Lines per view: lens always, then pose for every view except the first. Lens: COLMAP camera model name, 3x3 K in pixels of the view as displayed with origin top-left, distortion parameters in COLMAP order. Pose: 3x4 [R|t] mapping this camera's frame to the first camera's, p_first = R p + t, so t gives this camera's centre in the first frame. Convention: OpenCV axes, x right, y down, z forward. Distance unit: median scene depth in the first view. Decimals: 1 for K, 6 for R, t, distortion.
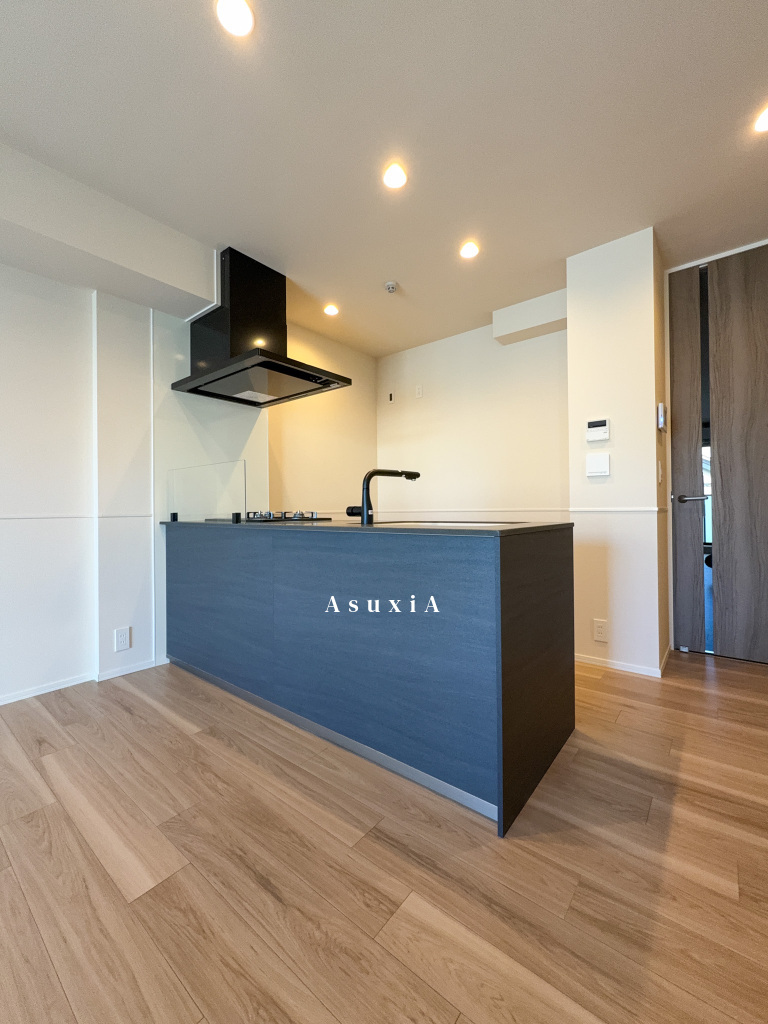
lens RADIAL K [[417.0, 0, 388.2], [0, 417.0, 506.9], [0, 0, 1]] dist [-0.001513, 0.000332]
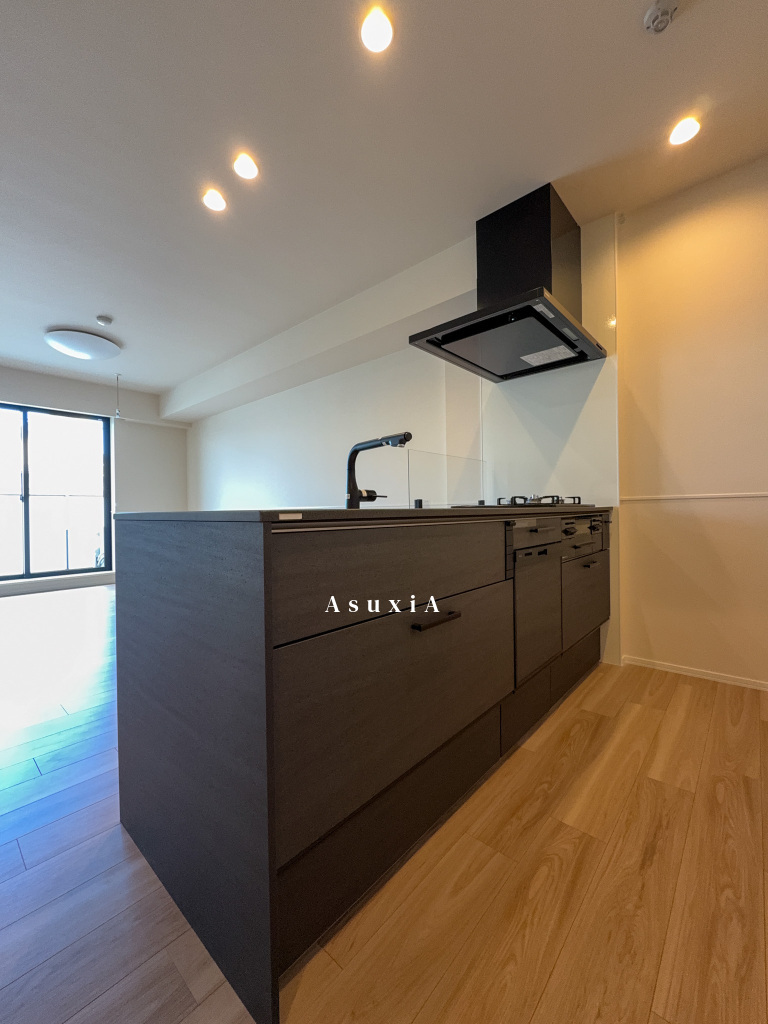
lens RADIAL K [[417.0, 0, 388.6], [0, 417.0, 508.2], [0, 0, 1]] dist [-0.001513, 0.000332]
pose [[-0.047355, 0.010204, -0.998826, 0.598758], [0.023473, 0.999683, 0.009100, 0.022456], [0.998602, -0.023015, -0.047580, 0.836030]]
